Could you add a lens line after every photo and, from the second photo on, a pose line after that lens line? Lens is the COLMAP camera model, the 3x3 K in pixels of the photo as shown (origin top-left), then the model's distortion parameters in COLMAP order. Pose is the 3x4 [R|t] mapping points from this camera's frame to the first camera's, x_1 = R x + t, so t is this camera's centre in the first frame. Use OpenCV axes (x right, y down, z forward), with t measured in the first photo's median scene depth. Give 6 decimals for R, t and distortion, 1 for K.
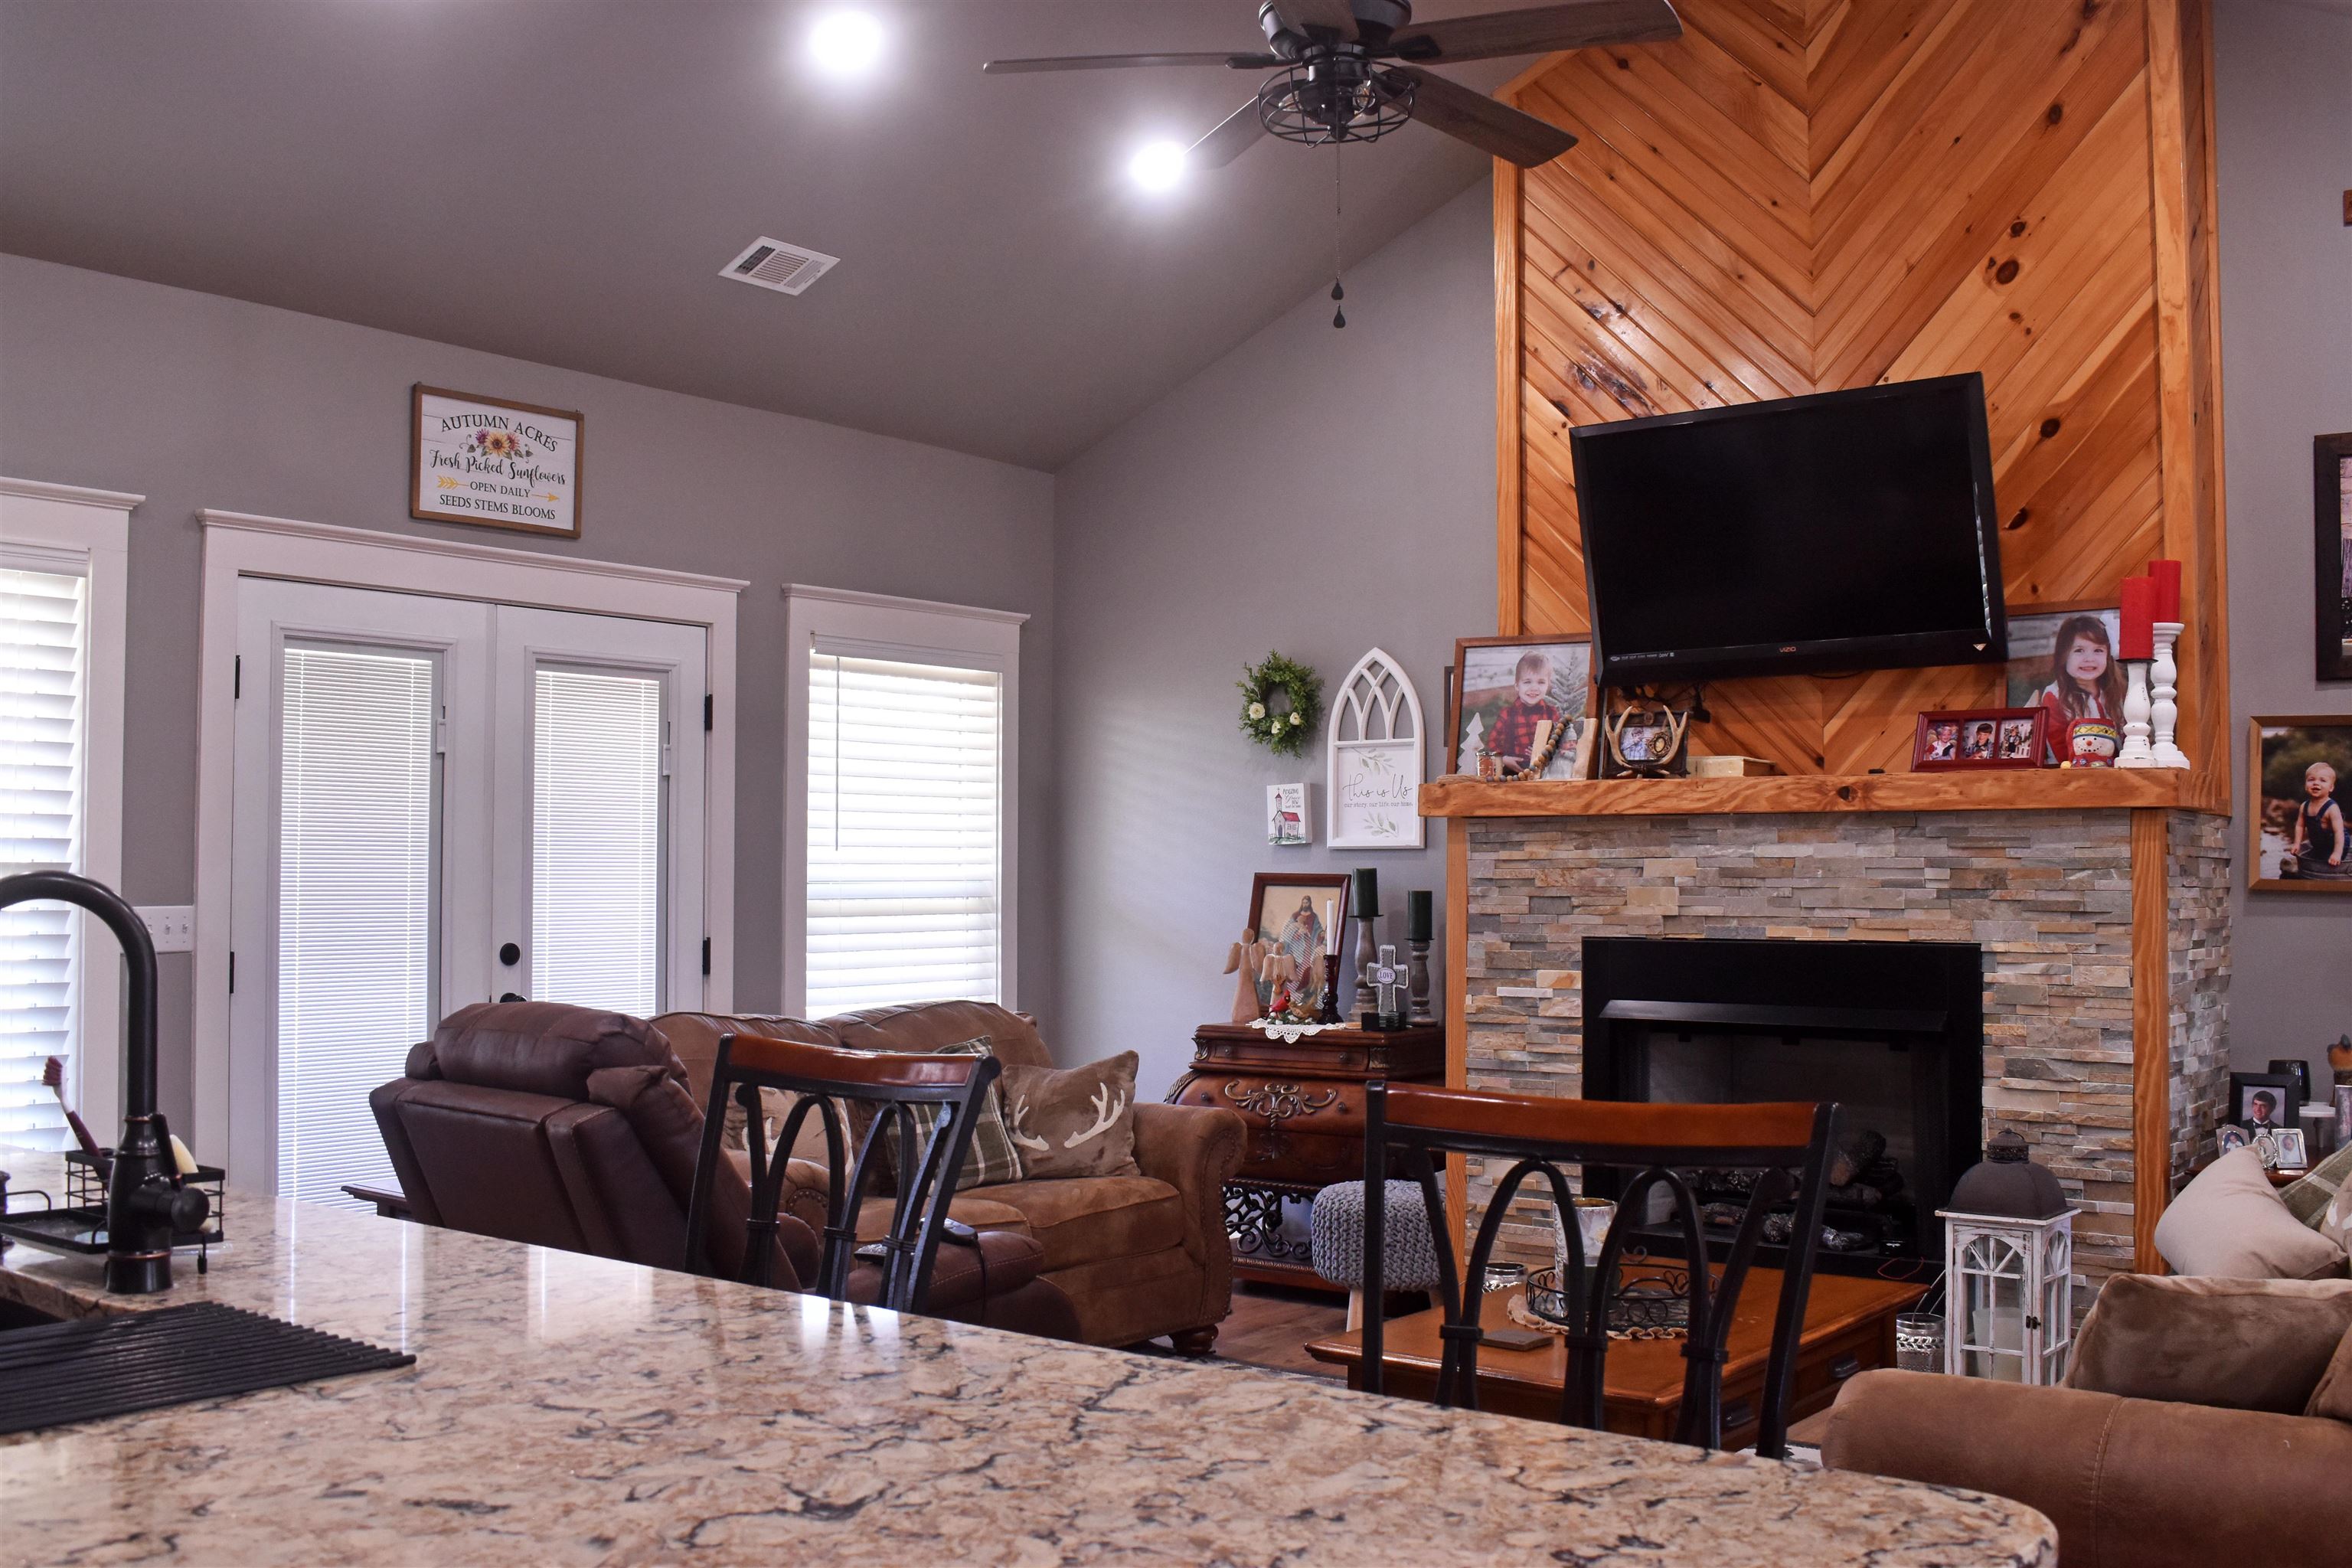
lens RADIAL K [[2204.1, 0, 1176.0], [0, 2204.1, 784.0], [0, 0, 1]] dist [-0.082691, -0.005357]
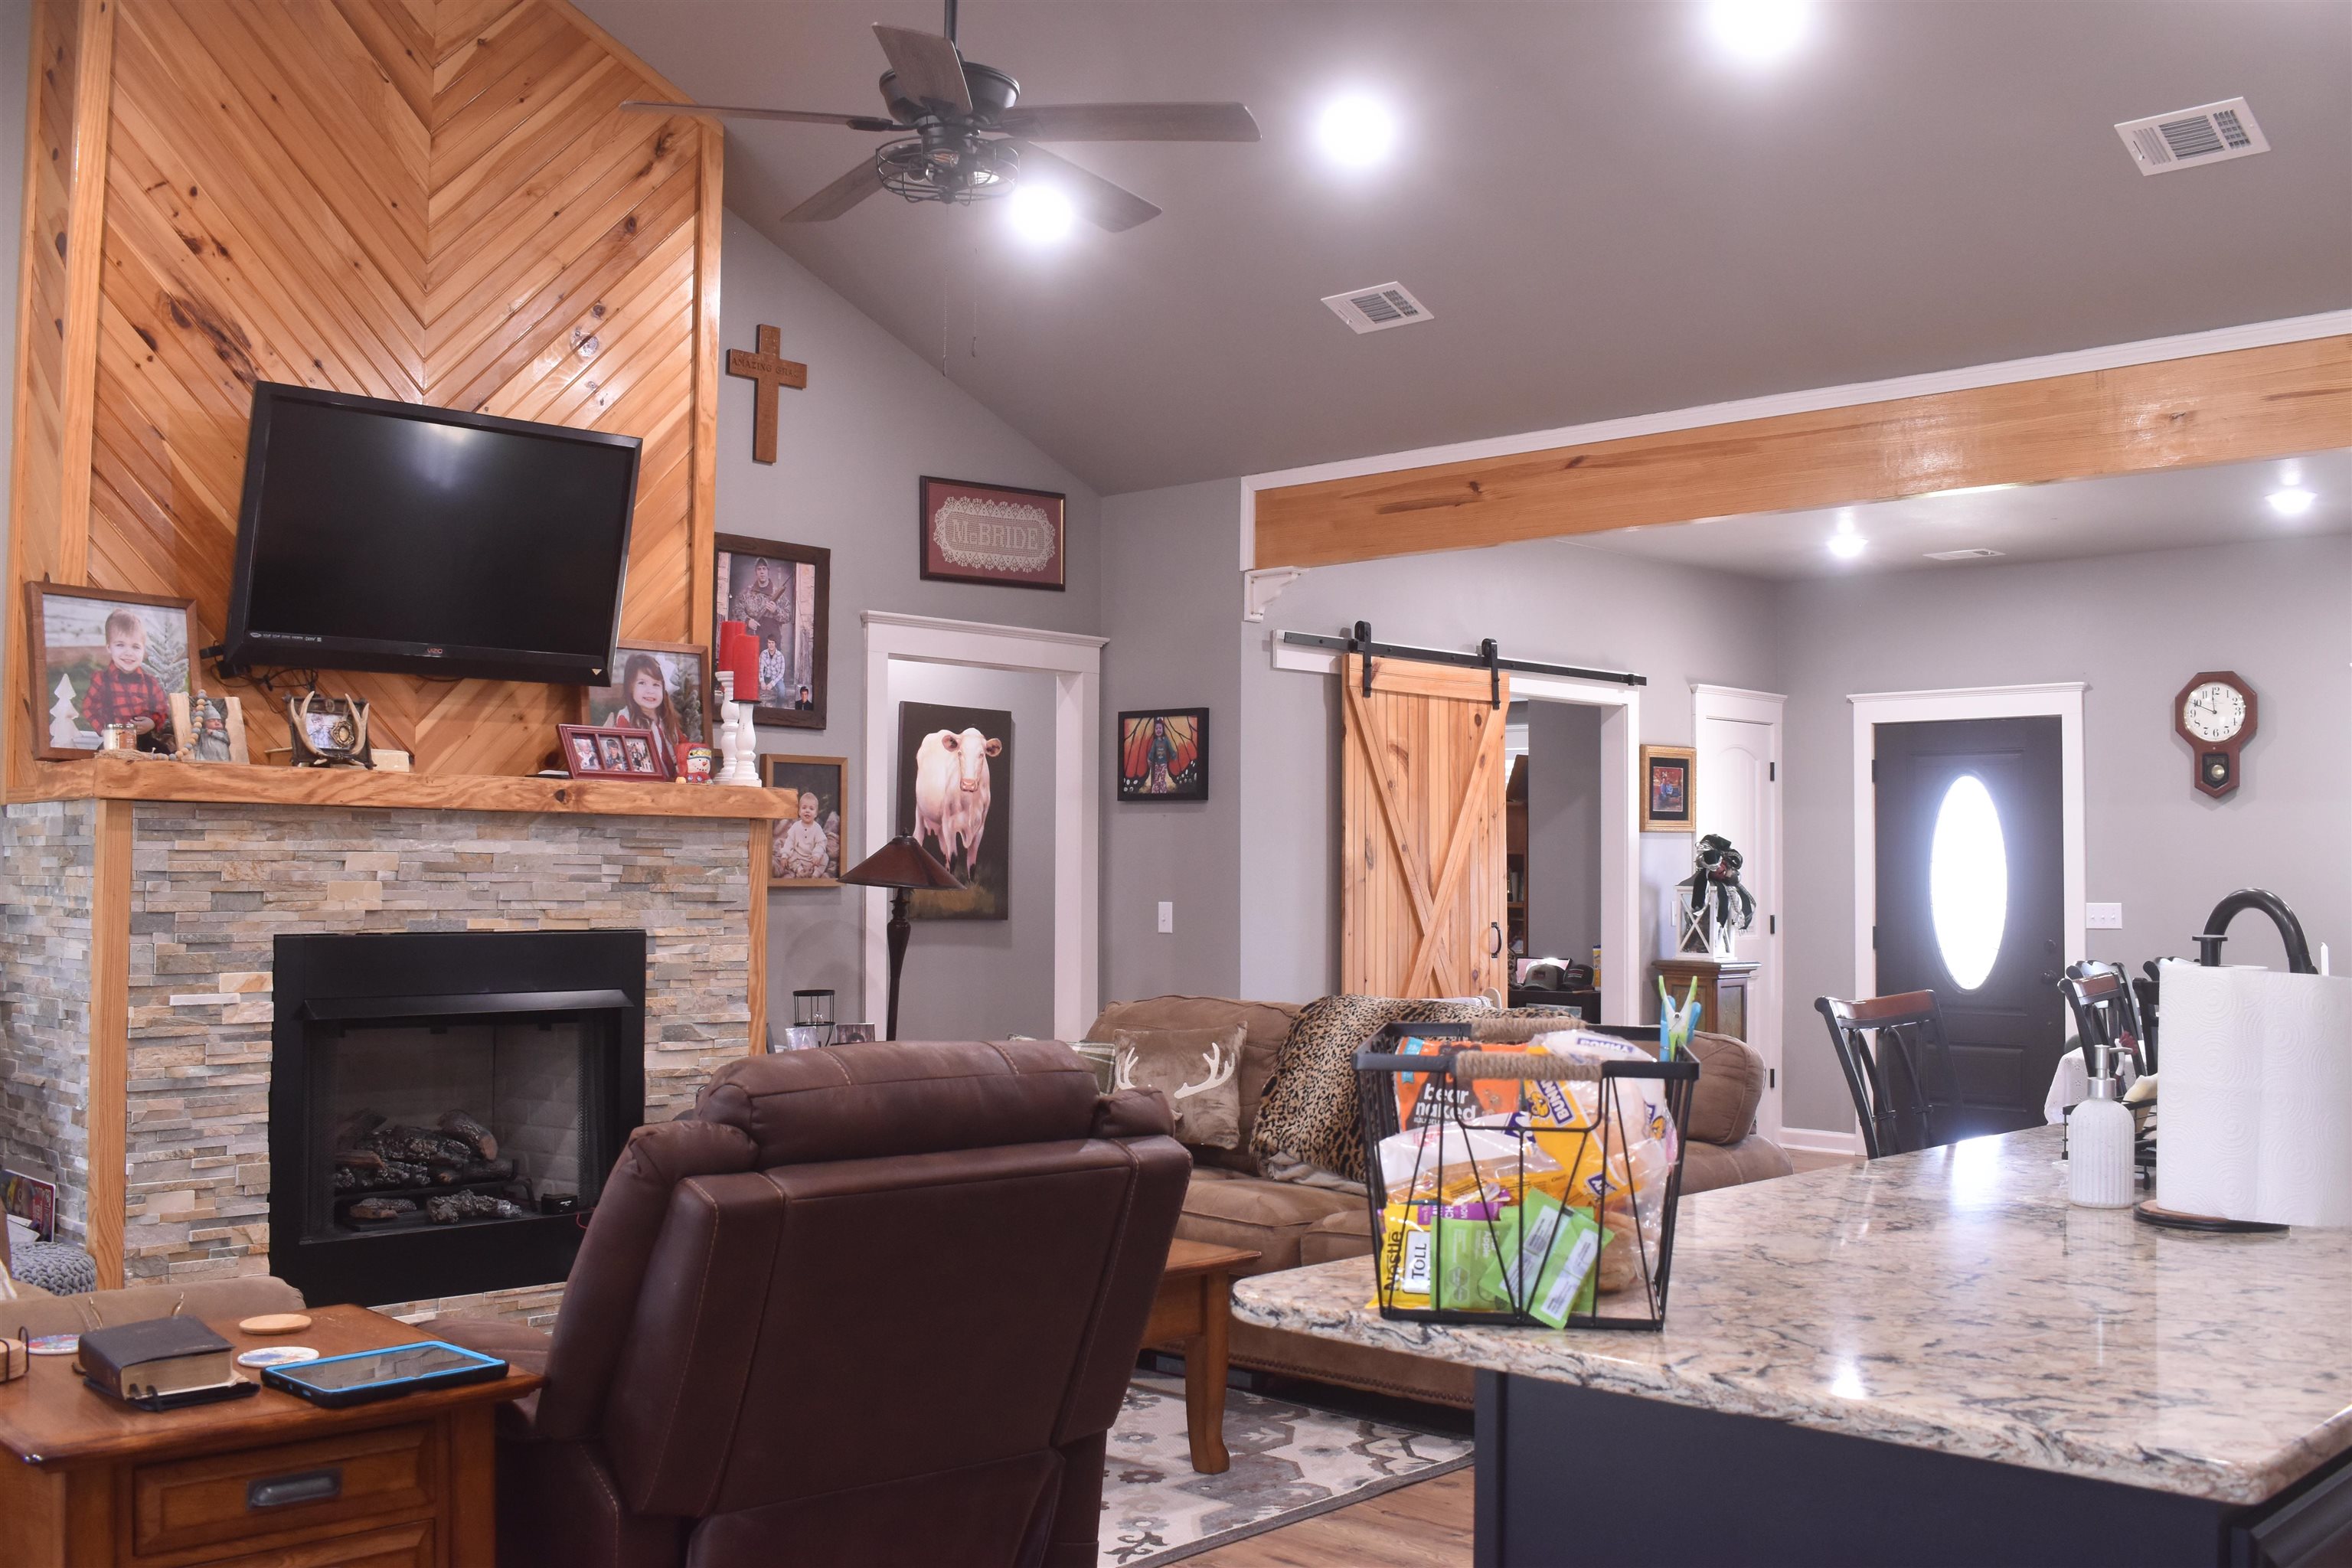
lens RADIAL K [[2204.1, 0, 1176.0], [0, 2204.1, 784.0], [0, 0, 1]] dist [-0.082691, -0.005357]
pose [[0.112377, 0.037949, 0.992941, -0.703873], [-0.047305, 0.998342, -0.032802, 0.018550], [-0.992539, -0.043285, 0.113986, 0.535099]]
